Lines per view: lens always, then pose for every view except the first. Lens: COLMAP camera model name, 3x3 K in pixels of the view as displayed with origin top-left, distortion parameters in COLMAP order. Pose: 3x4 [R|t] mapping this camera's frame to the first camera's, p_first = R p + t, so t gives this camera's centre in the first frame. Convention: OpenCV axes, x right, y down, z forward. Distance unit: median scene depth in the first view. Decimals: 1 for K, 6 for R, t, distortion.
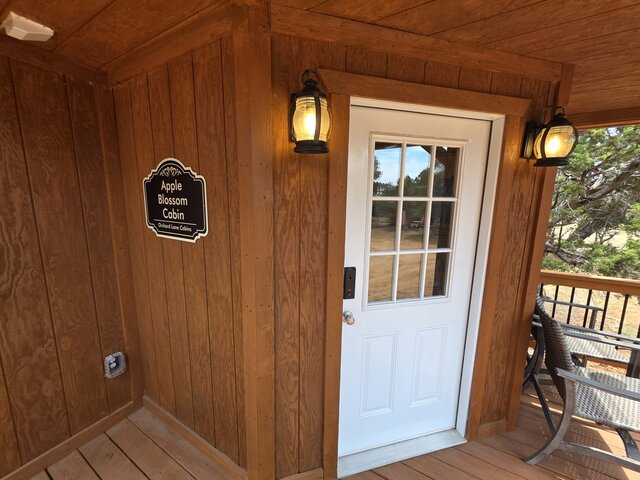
lens RADIAL K [[254.4, 0, 313.6], [0, 254.4, 237.7], [0, 0, 1]] dist [-0.001933, -0.000016]
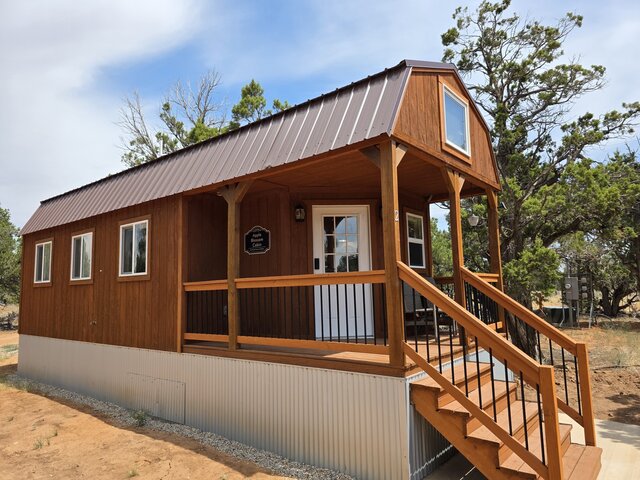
lens RADIAL K [[422.0, 0, 321.2], [0, 422.0, 243.0], [0, 0, 1]] dist [0.040292, -0.006858]
pose [[0.989178, -0.048843, -0.138348, 0.851198], [0.008613, 0.960665, -0.277577, 1.264556], [0.146464, 0.273381, 0.950690, -3.557411]]
